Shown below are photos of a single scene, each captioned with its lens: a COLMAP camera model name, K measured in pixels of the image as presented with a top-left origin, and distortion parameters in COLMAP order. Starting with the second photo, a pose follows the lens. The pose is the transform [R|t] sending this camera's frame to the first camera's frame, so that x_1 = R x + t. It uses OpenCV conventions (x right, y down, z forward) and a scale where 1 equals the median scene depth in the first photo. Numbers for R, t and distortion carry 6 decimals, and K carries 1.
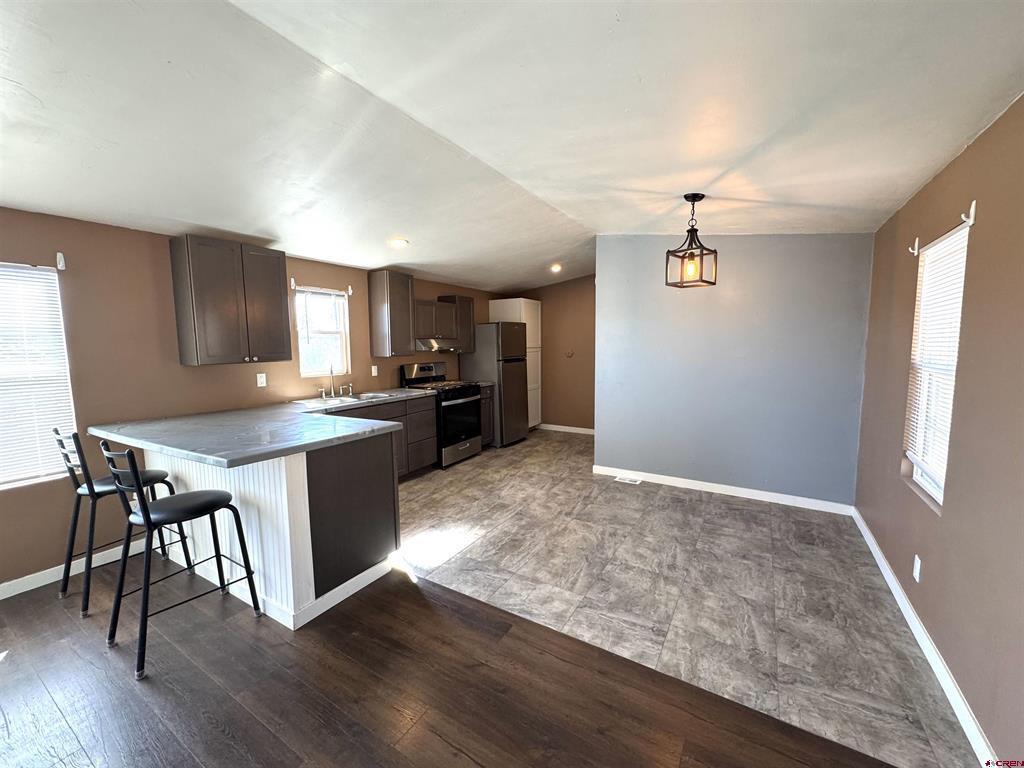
lens RADIAL K [[408.3, 0, 511.5], [0, 408.3, 381.2], [0, 0, 1]] dist [-0.001966, 0.000528]
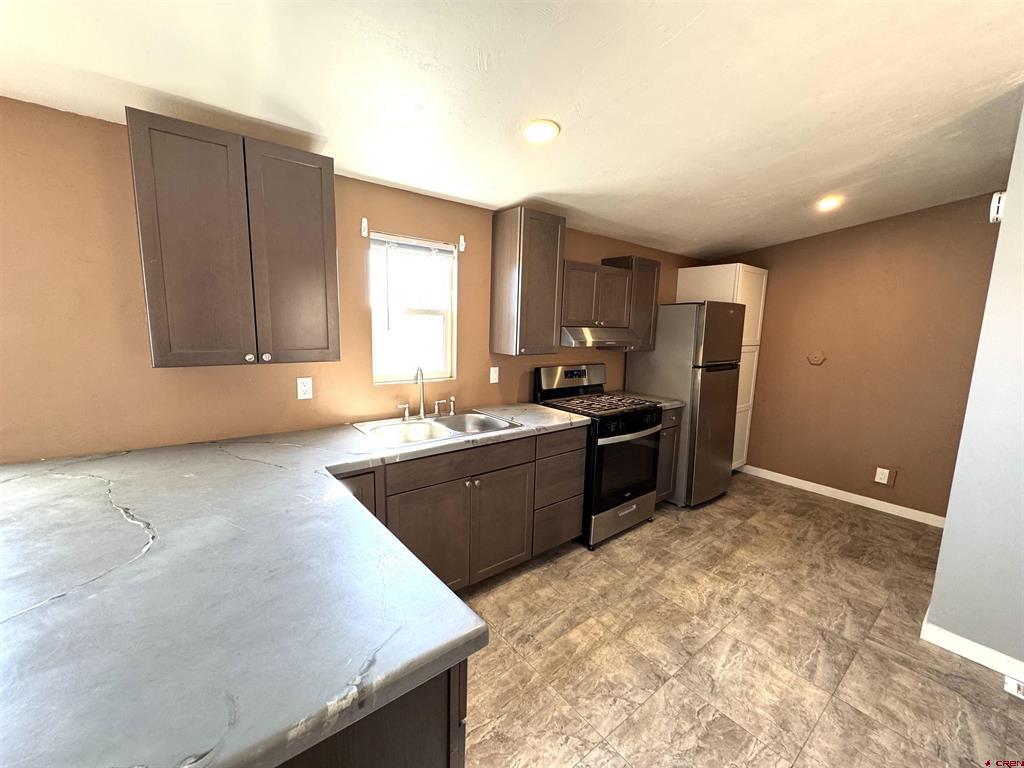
lens RADIAL K [[408.3, 0, 511.4], [0, 408.3, 381.0], [0, 0, 1]] dist [-0.001966, 0.000528]
pose [[0.936244, 0.084316, -0.341084, -0.109229], [-0.069855, 0.996068, 0.054483, -0.060432], [0.344337, -0.027184, 0.938453, 0.482488]]
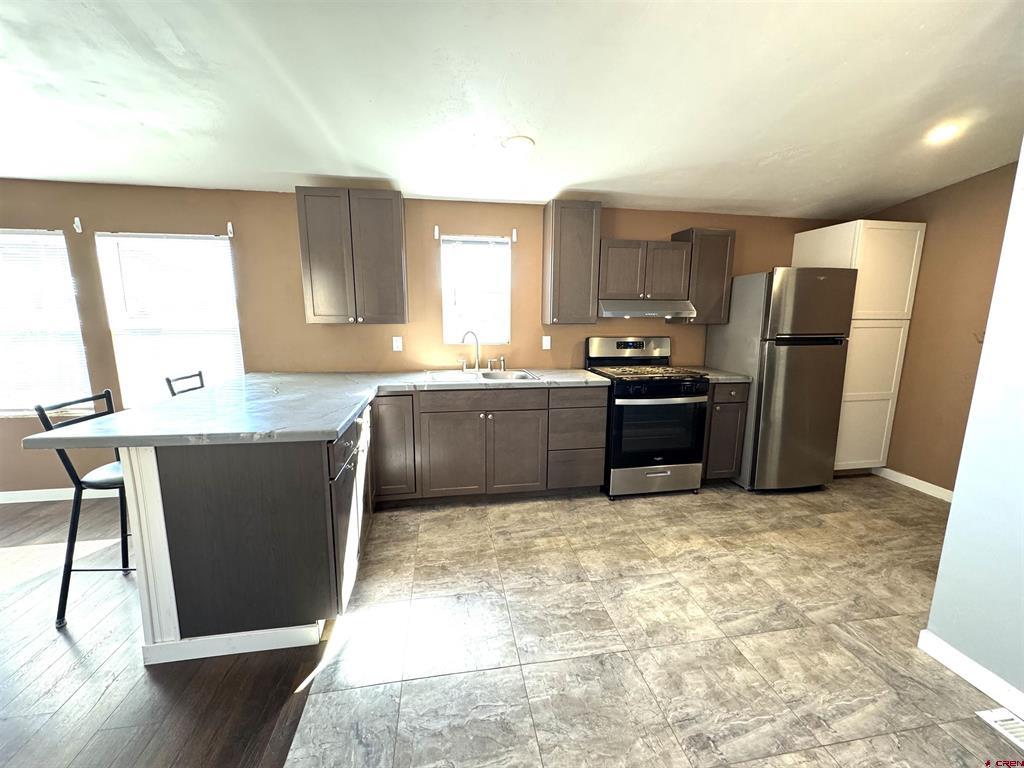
lens RADIAL K [[408.3, 0, 512.5], [0, 408.3, 380.6], [0, 0, 1]] dist [-0.001966, 0.000528]
pose [[0.656276, 0.138656, -0.741671, 0.225041], [-0.084201, 0.990289, 0.110629, -0.039434], [0.749808, -0.010154, 0.661578, 0.523178]]
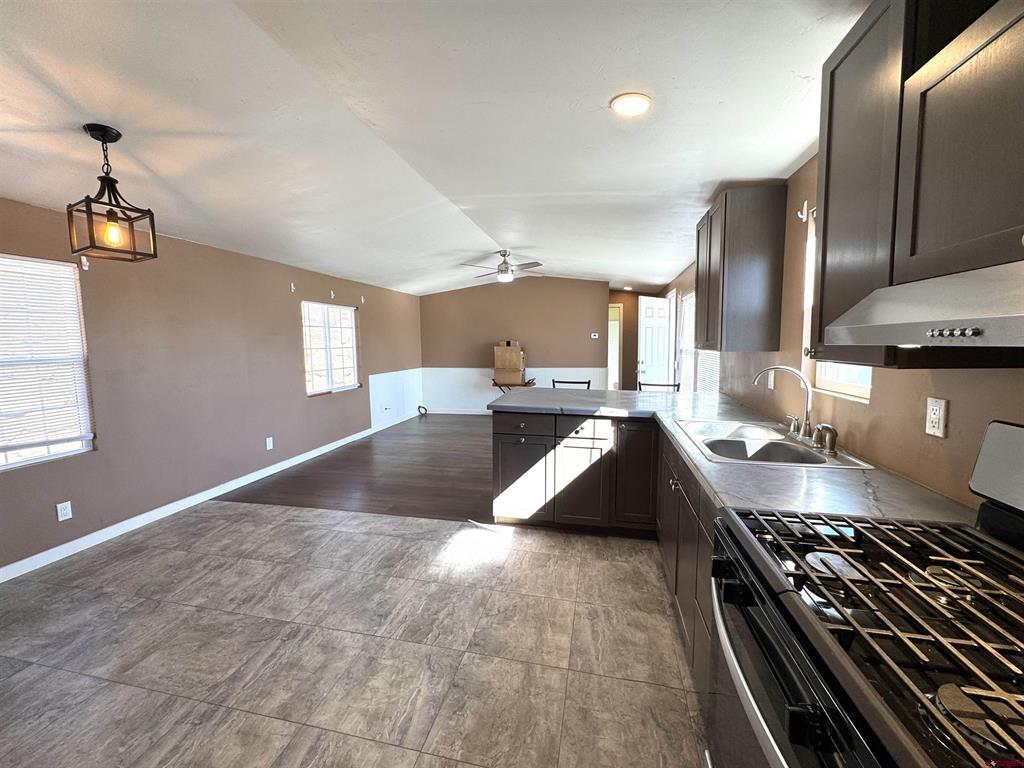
lens RADIAL K [[408.3, 0, 511.7], [0, 408.3, 378.6], [0, 0, 1]] dist [-0.001966, 0.000528]
pose [[-0.947202, 0.049988, -0.316717, 0.010808], [-0.009480, 0.982975, 0.183496, -0.111712], [0.320498, 0.176810, -0.930602, 1.338874]]
